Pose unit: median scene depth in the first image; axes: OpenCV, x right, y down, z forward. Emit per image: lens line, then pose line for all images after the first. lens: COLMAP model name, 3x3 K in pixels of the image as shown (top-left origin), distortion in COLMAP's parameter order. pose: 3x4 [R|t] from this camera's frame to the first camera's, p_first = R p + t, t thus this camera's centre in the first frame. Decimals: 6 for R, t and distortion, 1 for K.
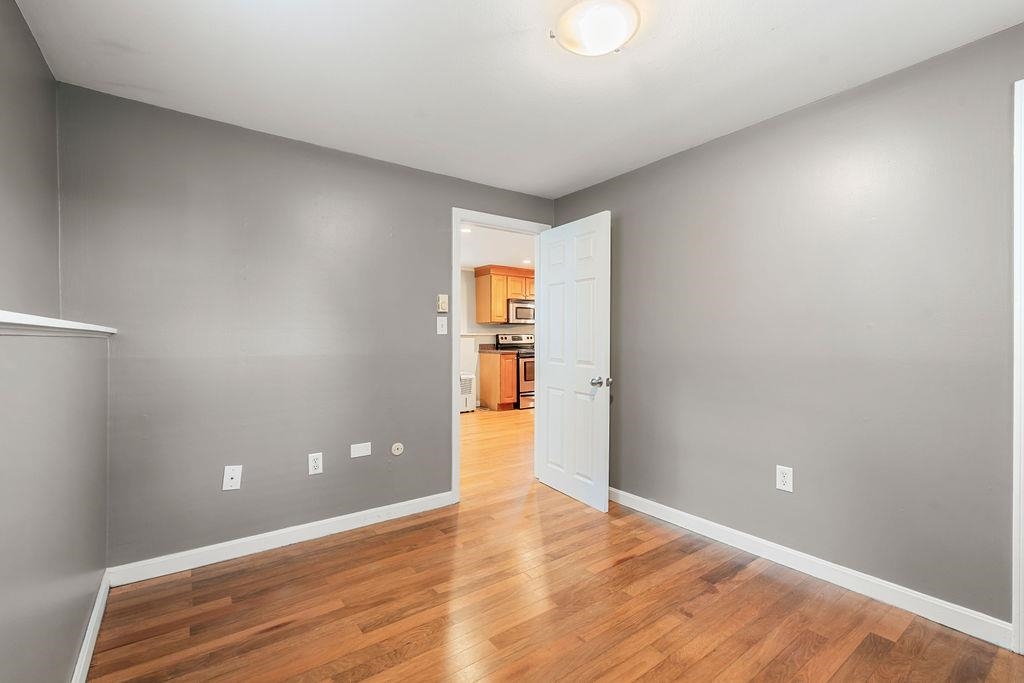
lens RADIAL K [[454.6, 0, 515.9], [0, 454.6, 340.8], [0, 0, 1]] dist [-0.002886, -0.000201]
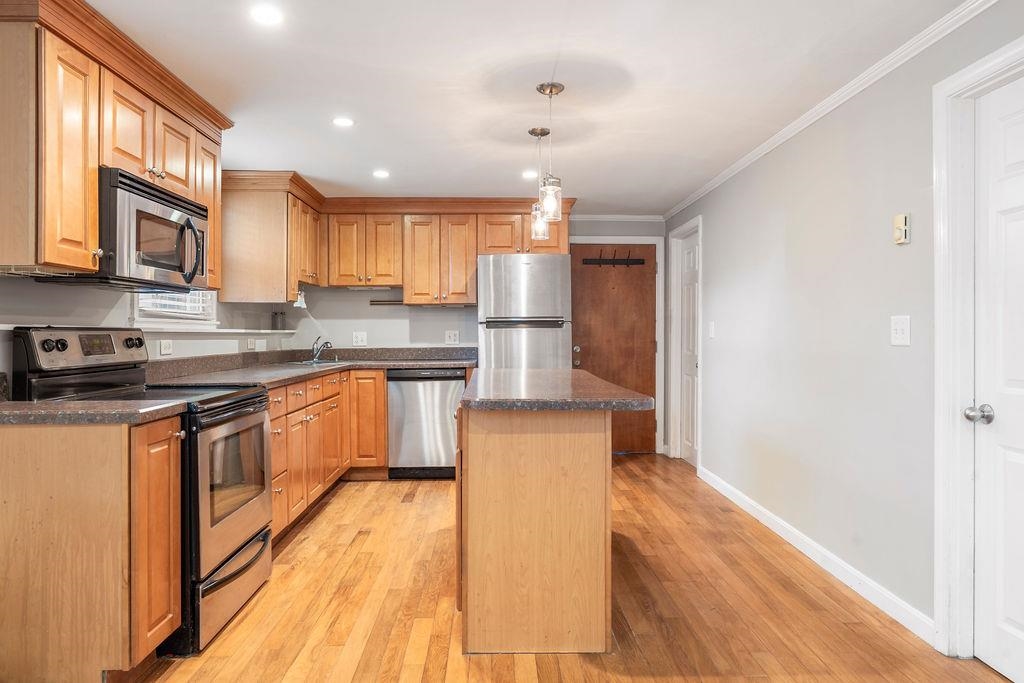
lens RADIAL K [[662.4, 0, 513.5], [0, 662.4, 334.2], [0, 0, 1]] dist [-0.001276, 0.000420]
pose [[0.570734, -0.004579, 0.821122, -0.168595], [0.011096, 0.999936, -0.002136, -0.008227], [-0.821060, 0.010330, 0.570749, 0.645330]]
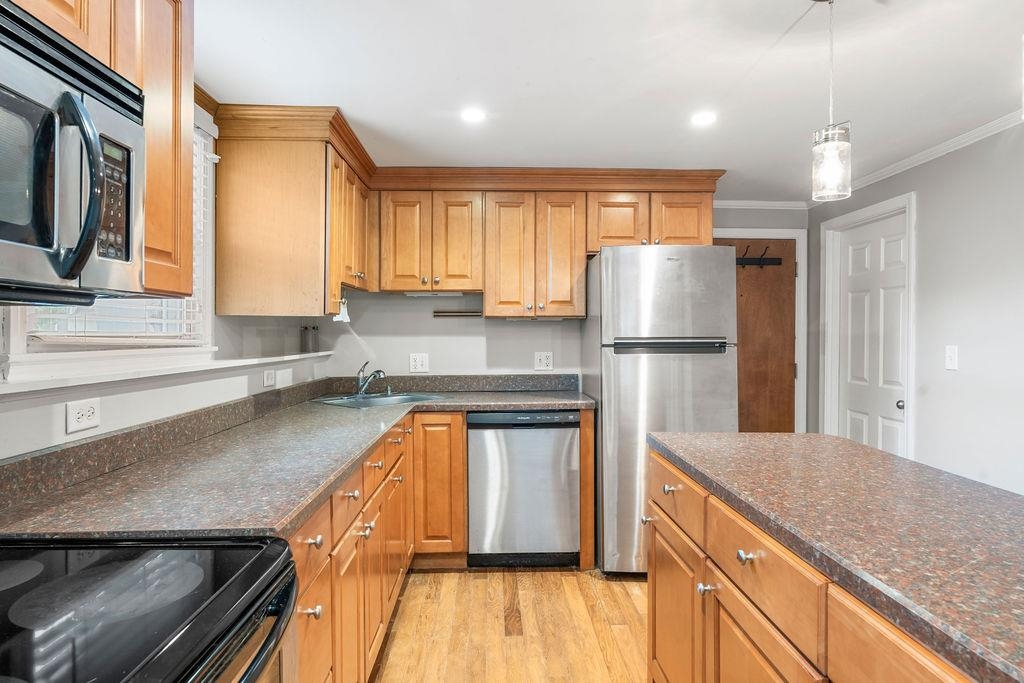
lens RADIAL K [[581.6, 0, 512.9], [0, 581.6, 336.2], [0, 0, 1]] dist [-0.000440, -0.000047]
pose [[0.569360, -0.004103, 0.822078, -0.000517], [0.007356, 0.999973, -0.000104, -0.028936], [-0.822055, 0.006106, 0.569375, 0.884936]]
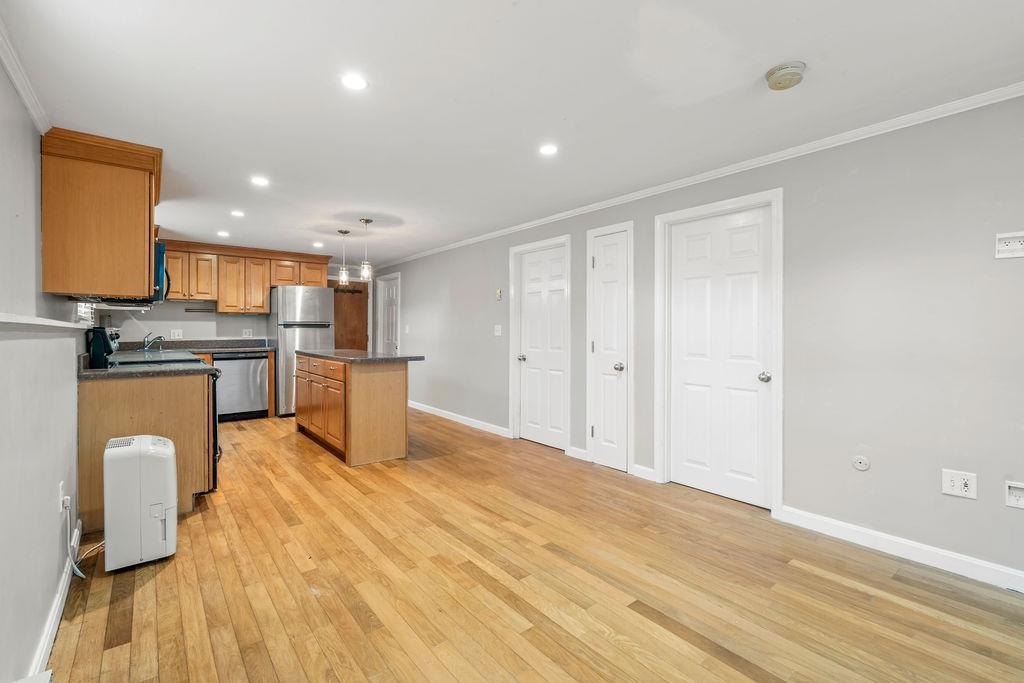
lens RADIAL K [[446.2, 0, 513.7], [0, 446.2, 331.7], [0, 0, 1]] dist [-0.004386, 0.000105]
pose [[-0.044437, -0.003998, 0.999004, -0.437098], [0.007747, 0.999961, 0.004346, -0.009909], [-0.998982, 0.007932, -0.044404, 0.684389]]
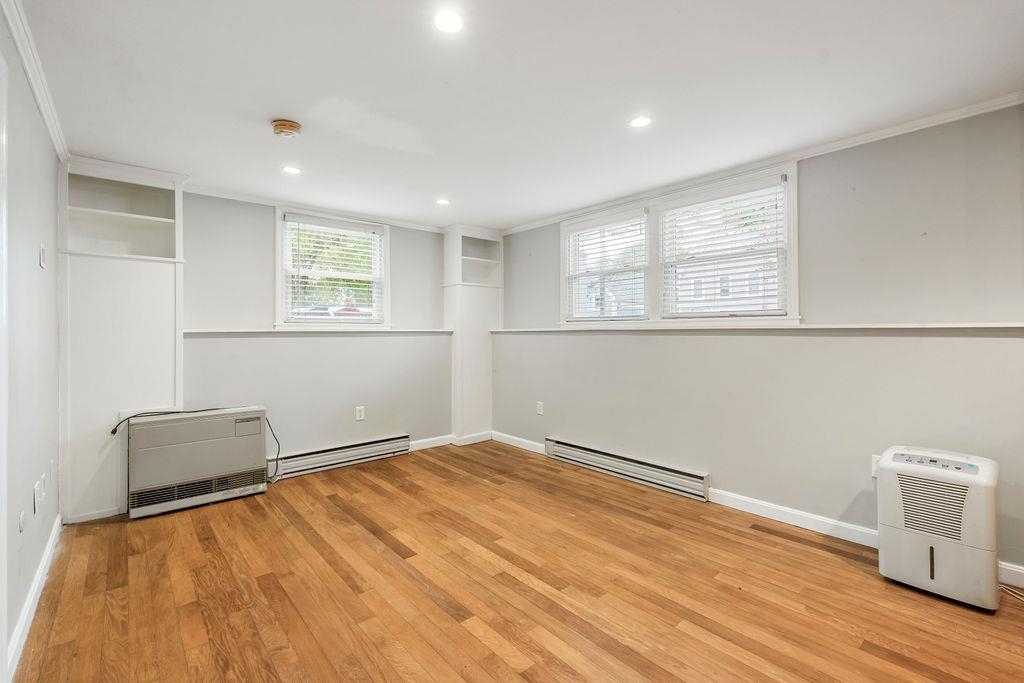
lens RADIAL K [[446.2, 0, 513.7], [0, 446.2, 331.7], [0, 0, 1]] dist [-0.004386, 0.000105]
pose [[0.072720, -0.006676, -0.997330, 0.142666], [-0.002825, 0.999972, -0.006899, -0.007948], [0.997348, 0.003319, 0.072699, 0.654164]]
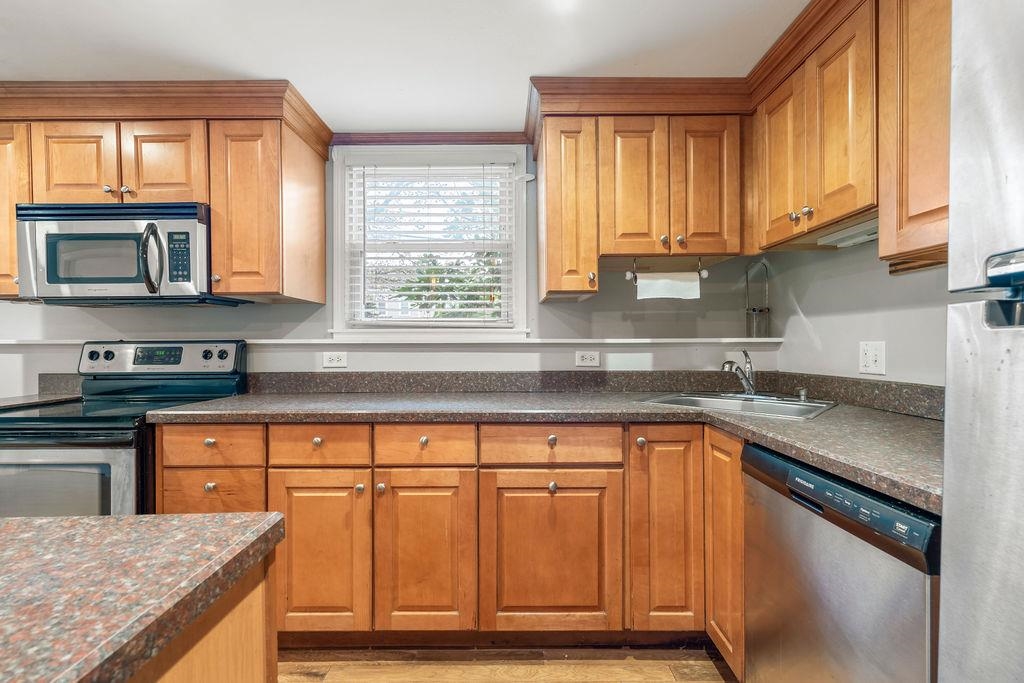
lens RADIAL K [[454.6, 0, 515.9], [0, 454.6, 340.8], [0, 0, 1]] dist [-0.002886, -0.000201]
pose [[0.801427, -0.005947, -0.598063, 0.364162], [0.000500, 0.999957, -0.009273, -0.012440], [0.598092, 0.007133, 0.801396, 0.950500]]
